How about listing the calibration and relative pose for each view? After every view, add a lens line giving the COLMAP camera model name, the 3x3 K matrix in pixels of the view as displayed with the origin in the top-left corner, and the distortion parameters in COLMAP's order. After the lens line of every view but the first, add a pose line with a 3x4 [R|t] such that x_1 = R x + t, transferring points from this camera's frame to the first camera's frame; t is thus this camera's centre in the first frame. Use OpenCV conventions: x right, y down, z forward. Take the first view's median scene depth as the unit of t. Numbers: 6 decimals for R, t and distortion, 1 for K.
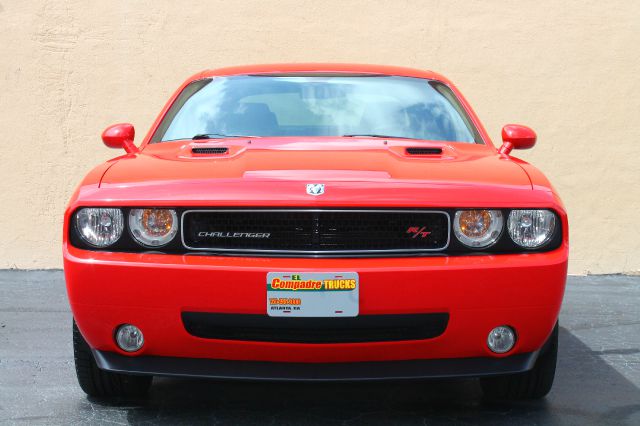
lens RADIAL K [[1108.0, 0, 321.0], [0, 1108.0, 179.9], [0, 0, 1]] dist [0.022556, 0.043915]
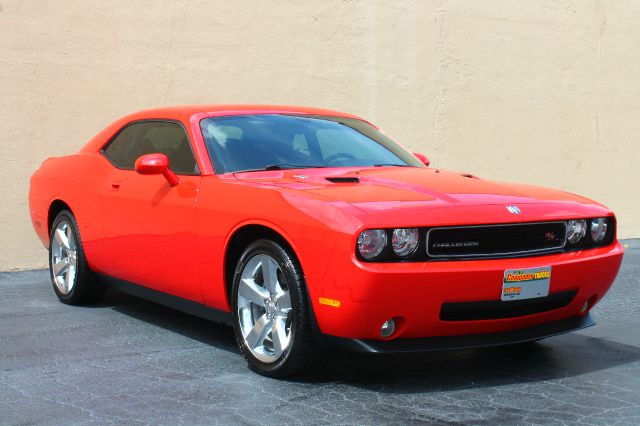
lens RADIAL K [[1143.8, 0, 320.4], [0, 1143.8, 175.1], [0, 0, 1]] dist [0.015900, 0.138348]
pose [[0.839139, -0.007250, 0.543869, -0.985542], [0.019821, 0.999655, -0.017257, -0.015044], [-0.543556, 0.025261, 0.838992, -0.090640]]
